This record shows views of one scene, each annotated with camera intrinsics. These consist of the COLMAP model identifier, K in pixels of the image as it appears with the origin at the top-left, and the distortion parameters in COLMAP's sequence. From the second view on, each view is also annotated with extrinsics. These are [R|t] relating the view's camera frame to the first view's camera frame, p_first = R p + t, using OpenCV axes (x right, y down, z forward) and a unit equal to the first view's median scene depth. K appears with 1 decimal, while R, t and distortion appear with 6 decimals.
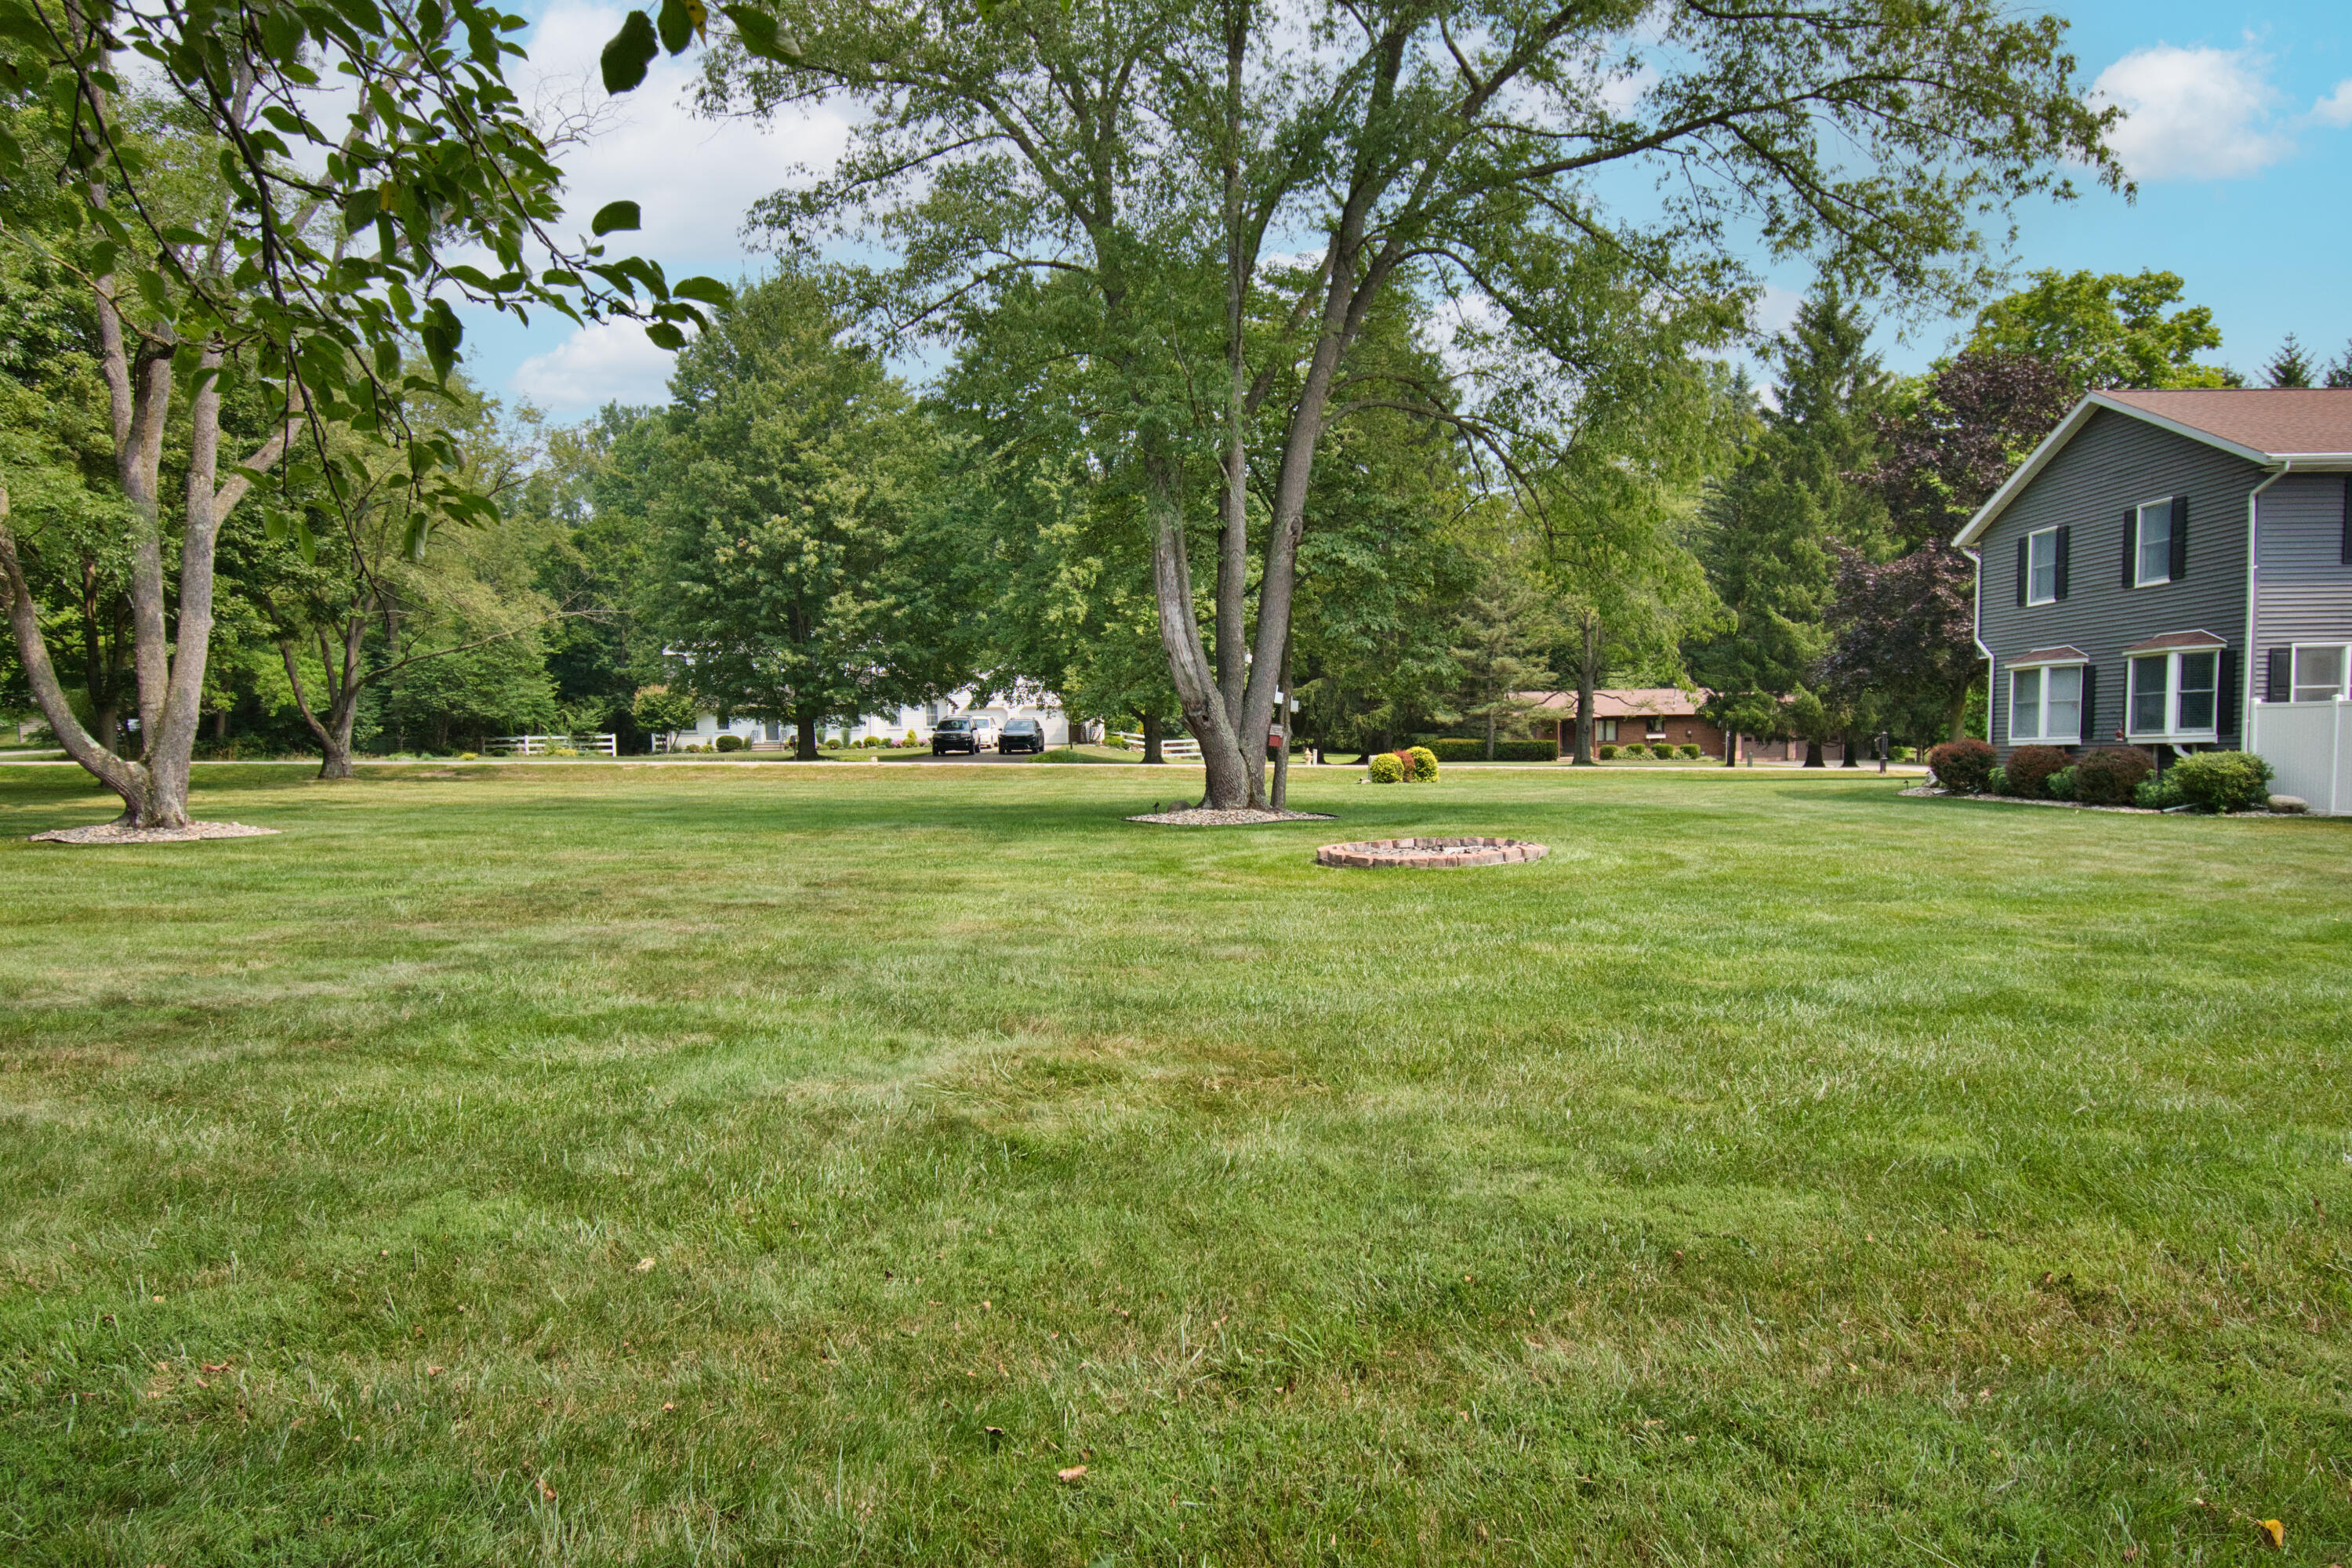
lens RADIAL K [[1590.5, 0, 1179.5], [0, 1590.5, 919.1], [0, 0, 1]] dist [-0.005621, -0.003447]
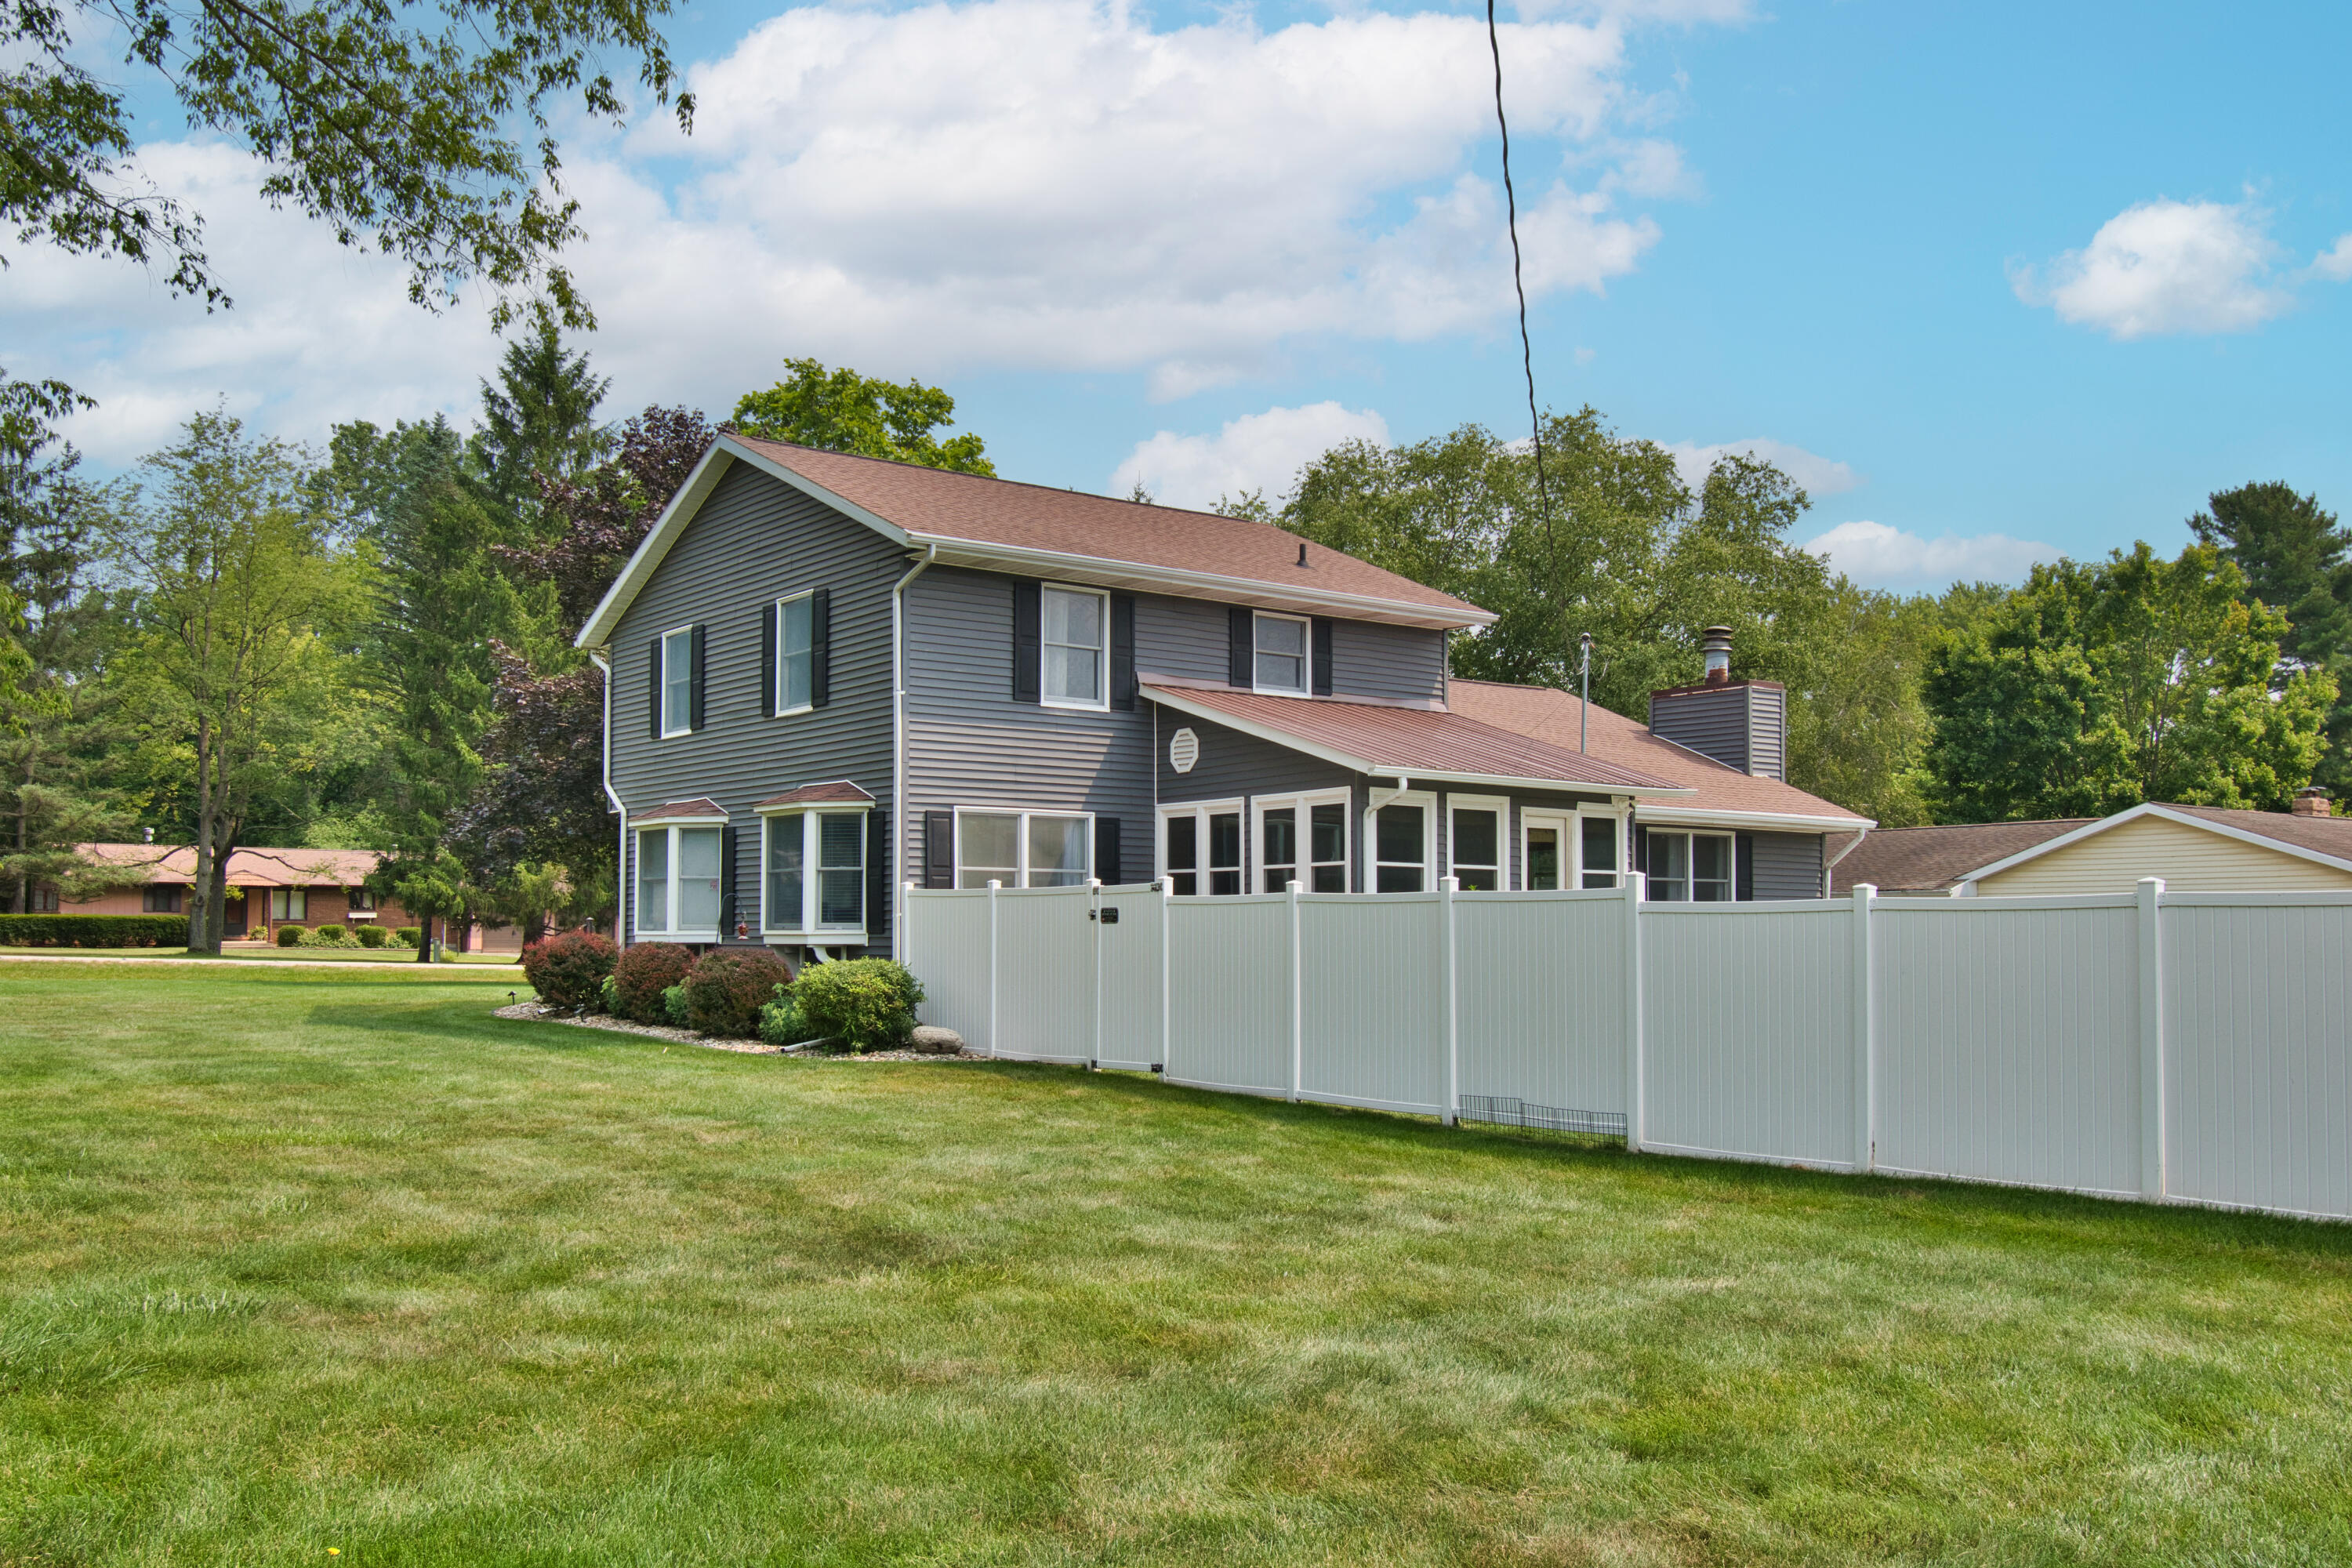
lens RADIAL K [[2002.2, 0, 1179.7], [0, 2002.2, 873.6], [0, 0, 1]] dist [-0.003161, 0.001972]
pose [[0.806334, 0.039725, 0.590124, 0.224345], [0.040839, 0.991621, -0.122554, -0.027586], [-0.590048, 0.122920, 0.797956, 0.206171]]
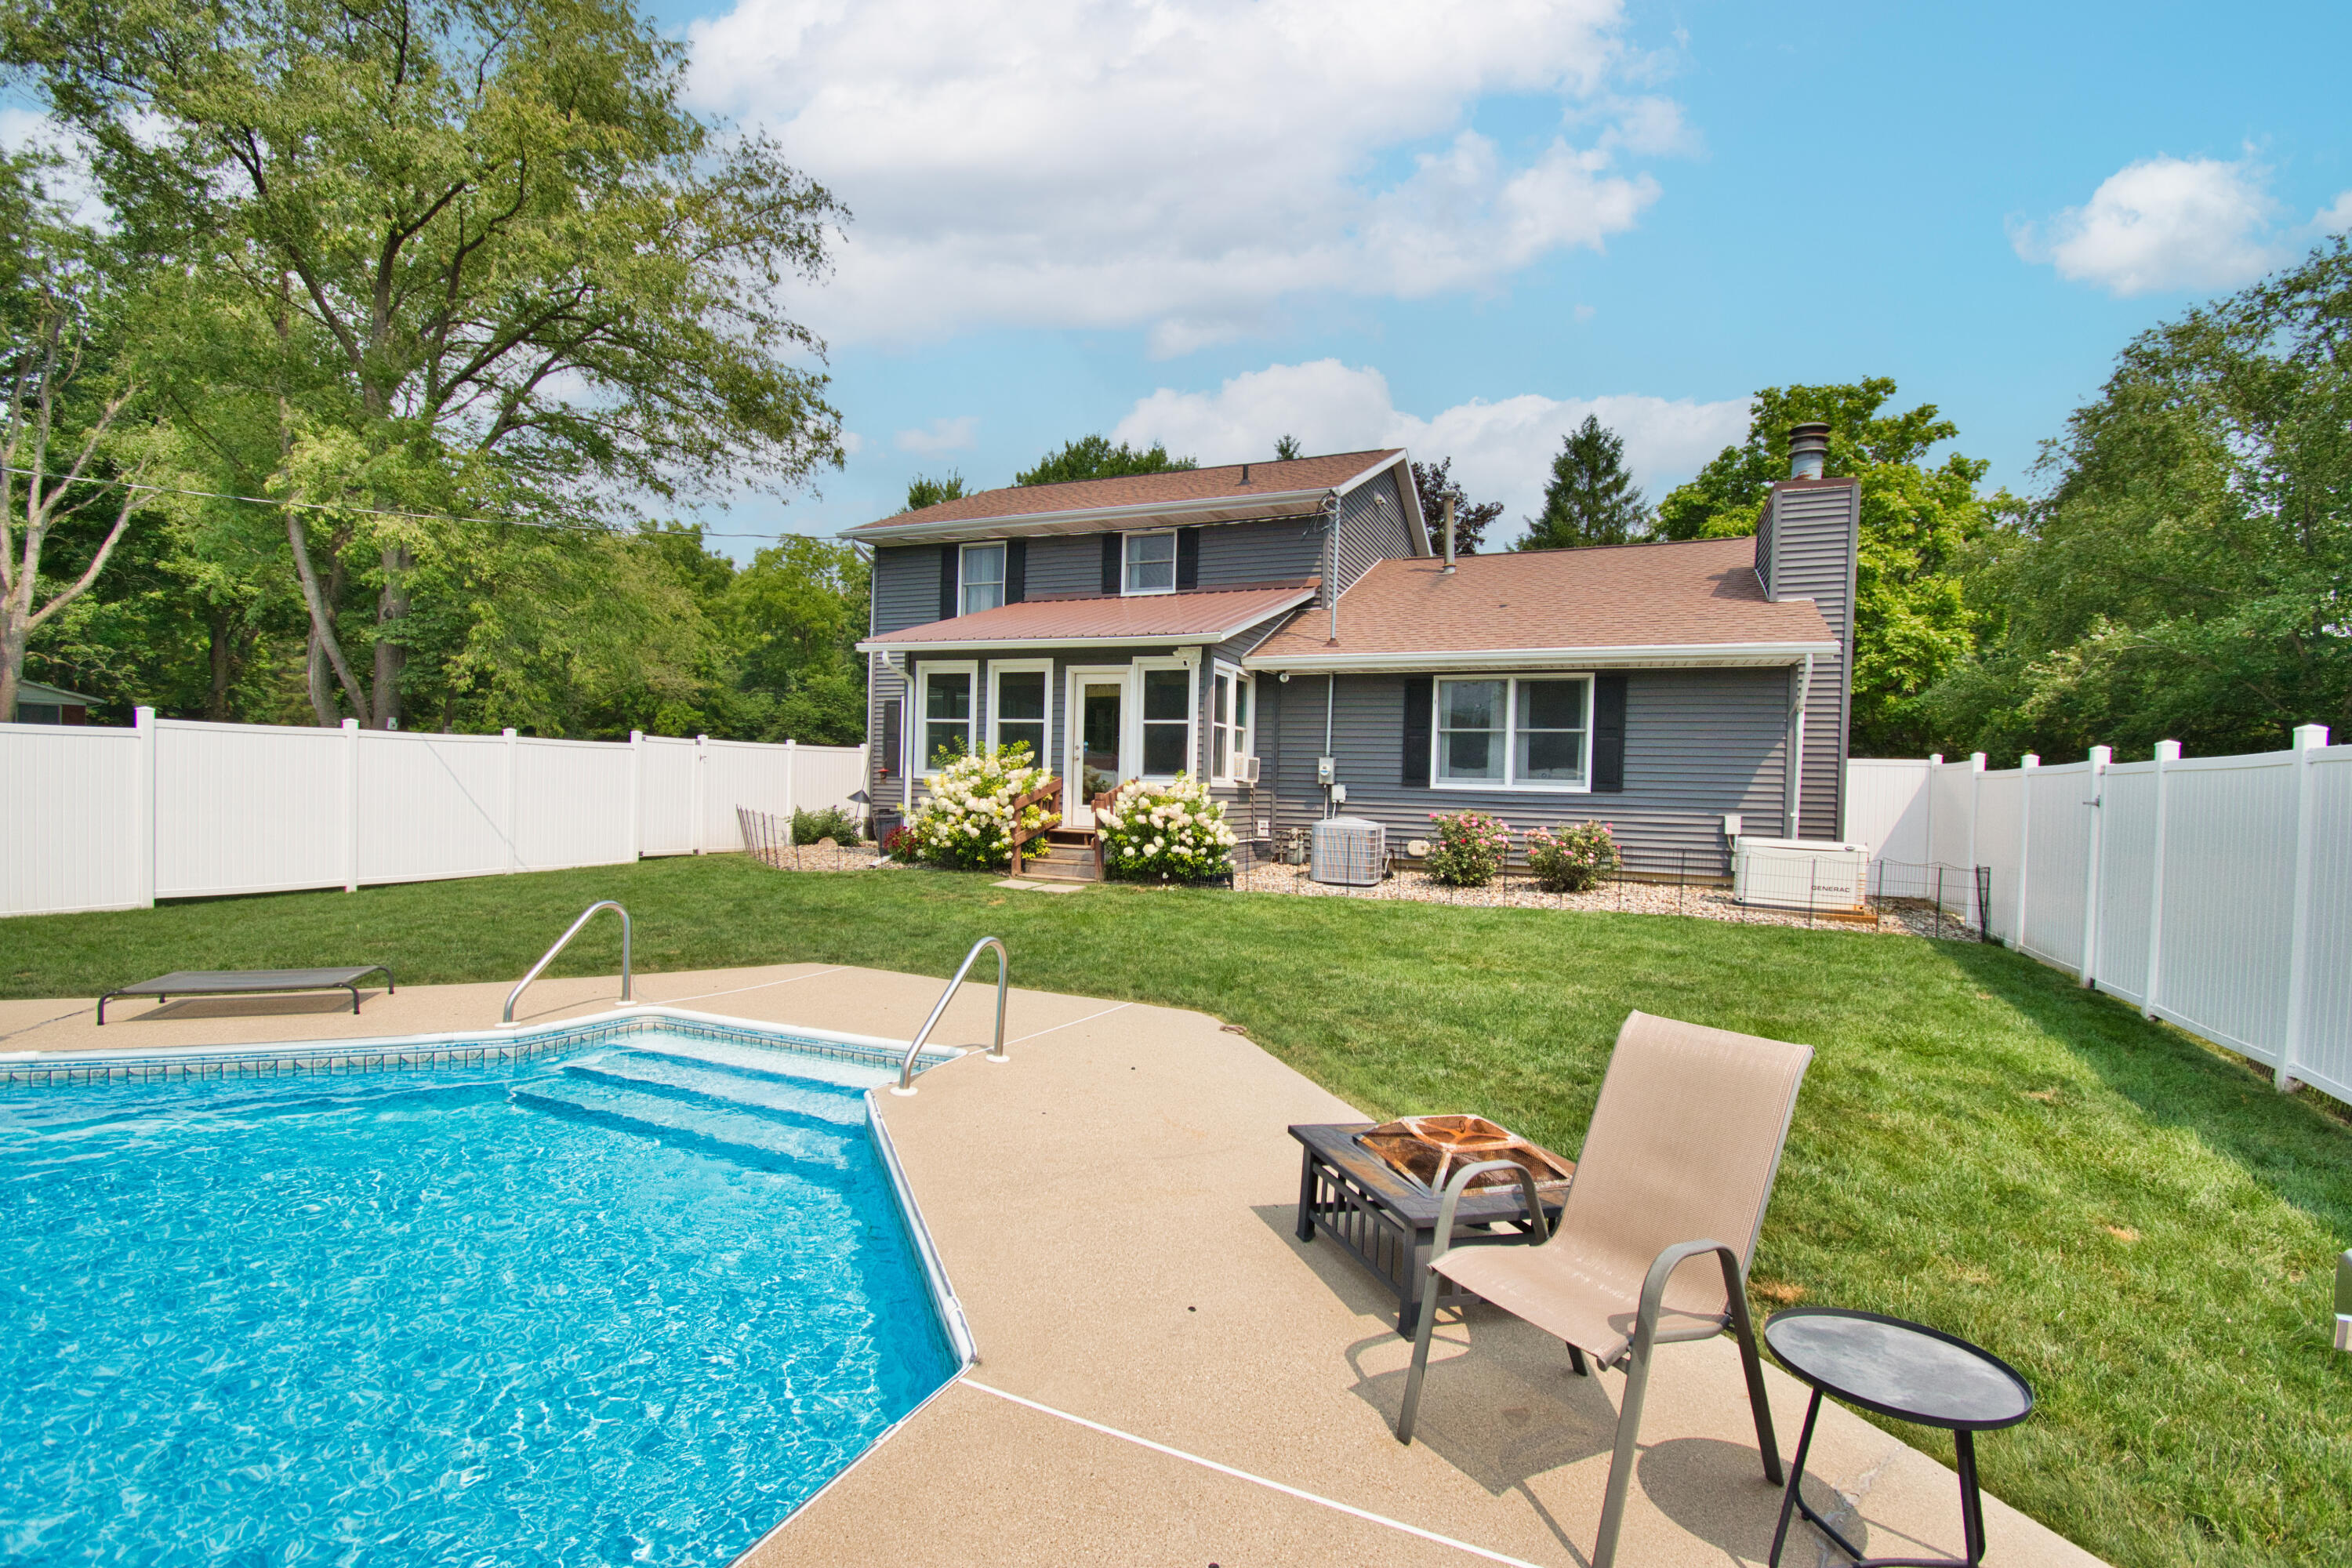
lens RADIAL K [[1055.5, 0, 1186.8], [0, 1055.5, 811.3], [0, 0, 1]] dist [0.020069, -0.024294]
pose [[0.906725, 0.055020, -0.418119, 1.095026], [-0.087392, 0.994445, -0.058660, -0.059588], [0.412569, 0.089728, 0.906496, 0.364275]]
